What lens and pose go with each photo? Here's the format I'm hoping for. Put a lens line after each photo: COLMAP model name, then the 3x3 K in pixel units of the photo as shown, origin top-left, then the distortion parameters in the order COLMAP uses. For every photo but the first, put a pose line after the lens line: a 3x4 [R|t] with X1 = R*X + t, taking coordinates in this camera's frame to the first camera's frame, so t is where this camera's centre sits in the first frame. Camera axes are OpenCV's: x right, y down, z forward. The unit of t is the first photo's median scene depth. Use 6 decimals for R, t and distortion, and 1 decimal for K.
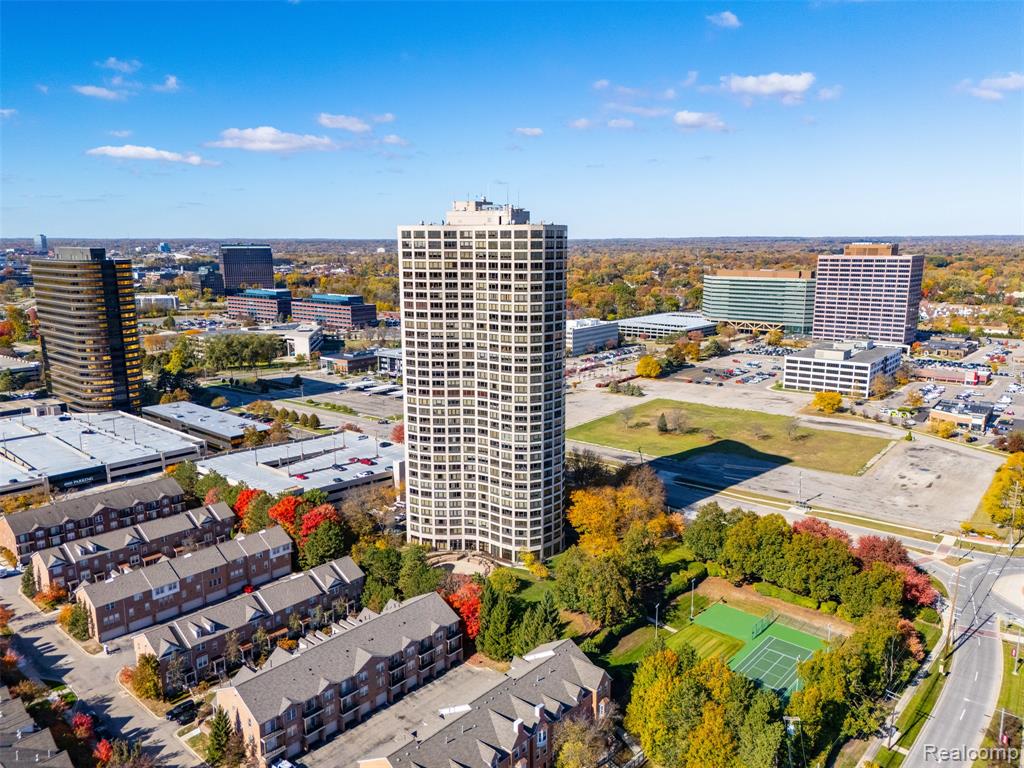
lens RADIAL K [[733.3, 0, 510.7], [0, 733.3, 390.1], [0, 0, 1]] dist [0.110257, -0.108207]
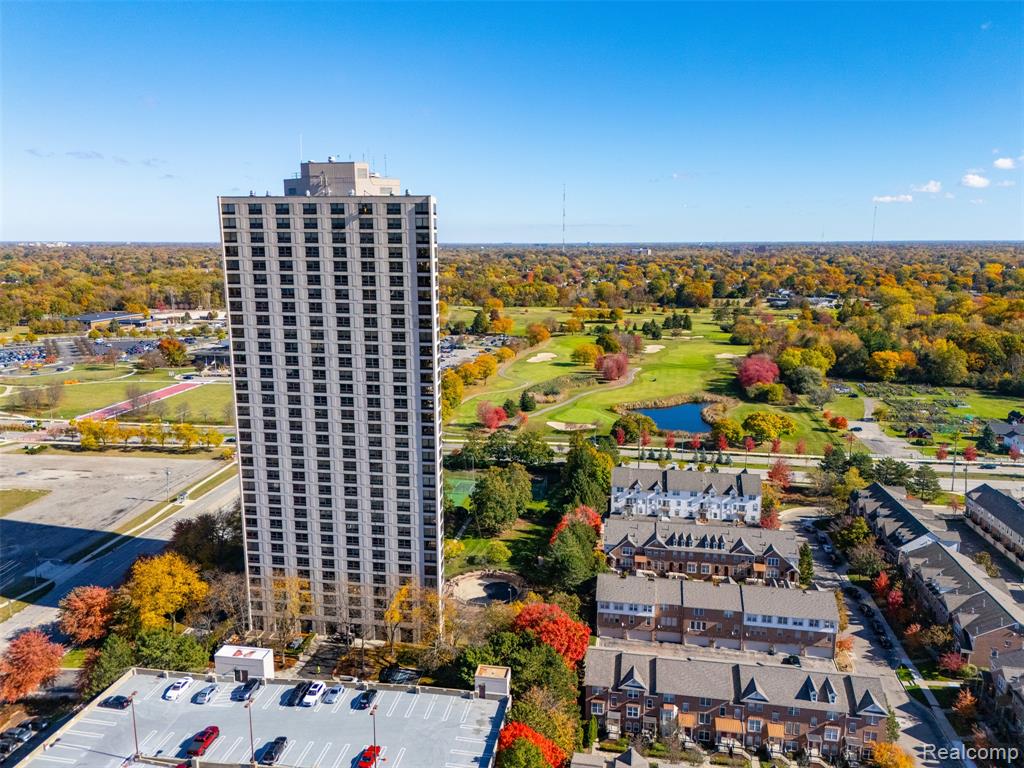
lens RADIAL K [[733.3, 0, 510.7], [0, 733.3, 390.1], [0, 0, 1]] dist [0.110257, -0.108207]
pose [[-0.516369, -0.165781, 0.840167, -0.614855], [0.166122, 0.943056, 0.288182, -0.184340], [-0.840099, 0.288378, -0.459425, 1.004871]]
